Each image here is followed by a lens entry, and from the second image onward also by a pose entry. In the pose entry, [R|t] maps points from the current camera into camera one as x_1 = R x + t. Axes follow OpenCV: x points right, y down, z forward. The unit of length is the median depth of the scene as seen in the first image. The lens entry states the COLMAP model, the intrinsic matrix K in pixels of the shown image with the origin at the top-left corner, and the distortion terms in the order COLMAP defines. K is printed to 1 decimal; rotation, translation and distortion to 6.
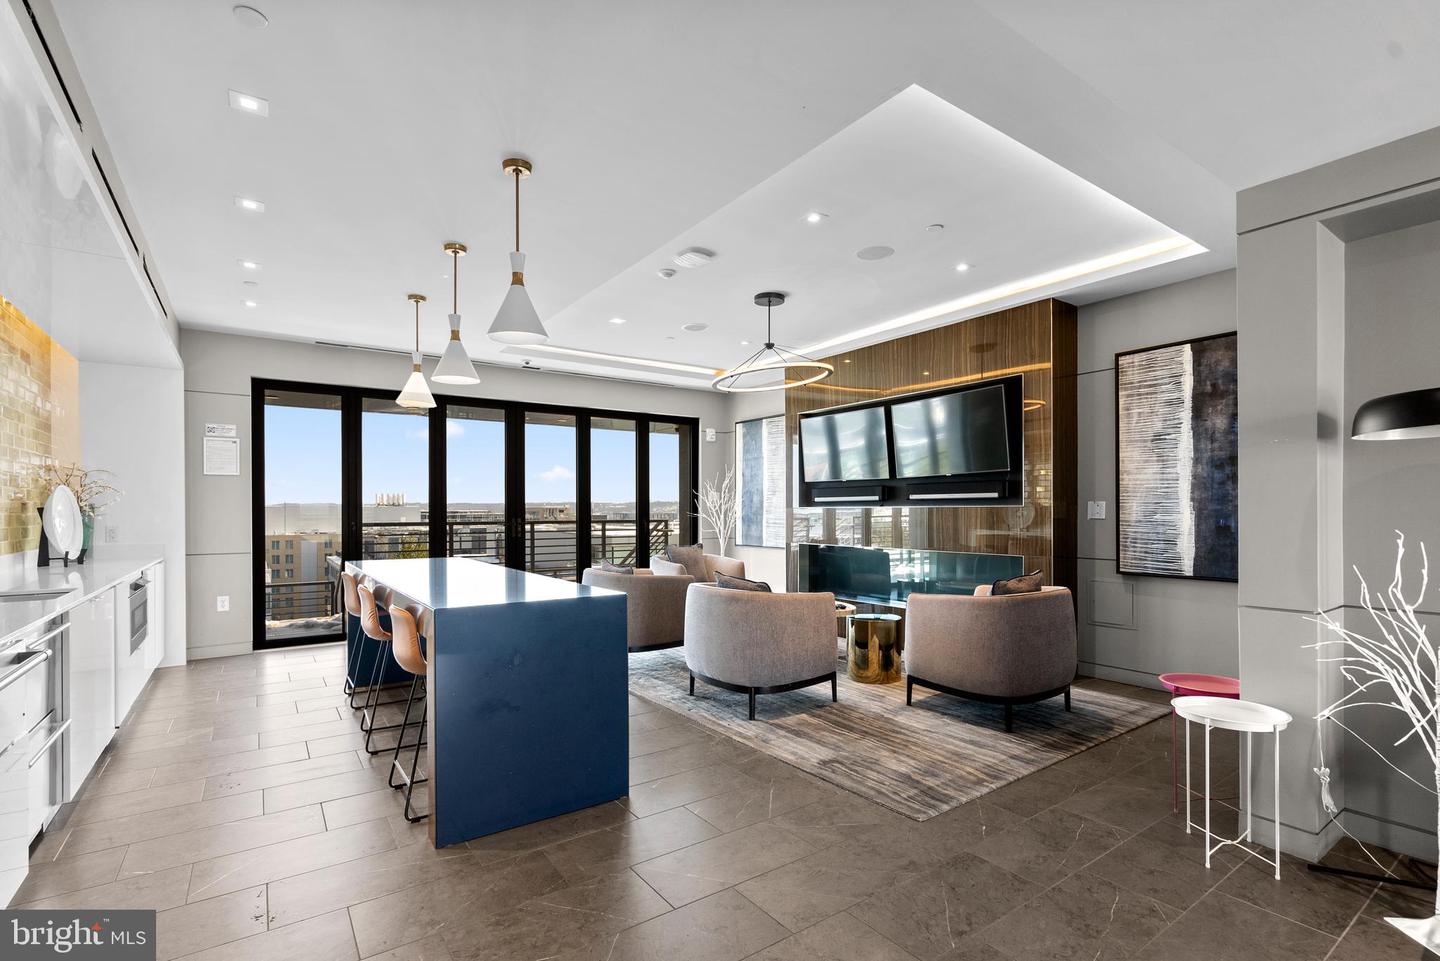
lens RADIAL K [[664.1, 0, 721.4], [0, 664.1, 508.5], [0, 0, 1]] dist [-0.002227, -0.000075]
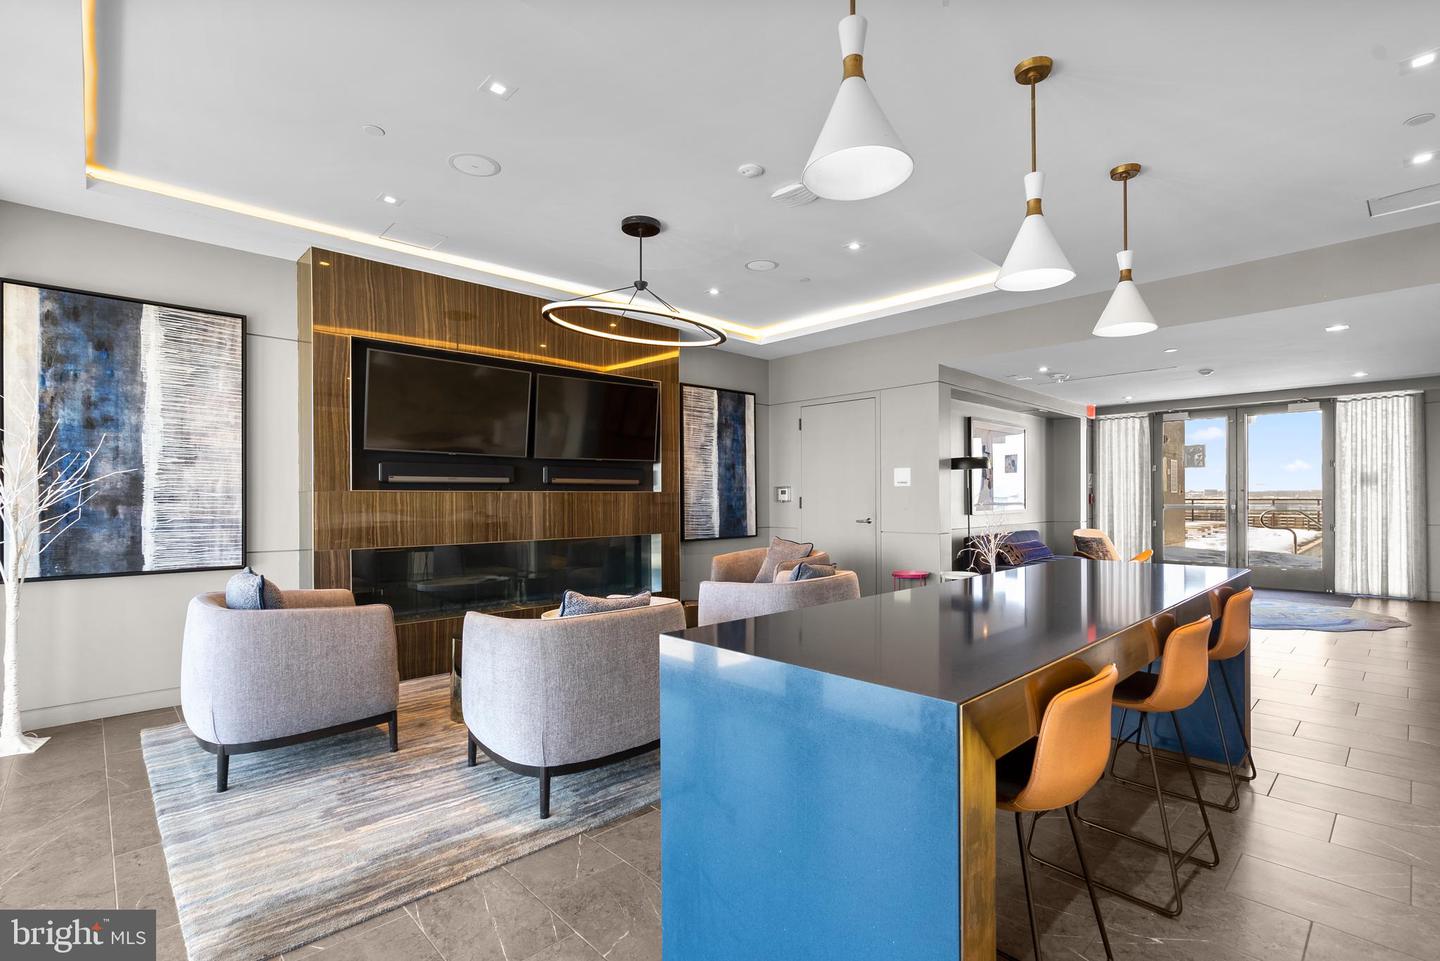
lens RADIAL K [[664.1, 0, 720.8], [0, 664.1, 491.8], [0, 0, 1]] dist [-0.002227, -0.000075]
pose [[-0.139242, 0.009907, 0.990209, -0.831648], [0.000456, 0.999950, -0.009940, 0.008816], [-0.990258, -0.000933, -0.139240, 1.174748]]
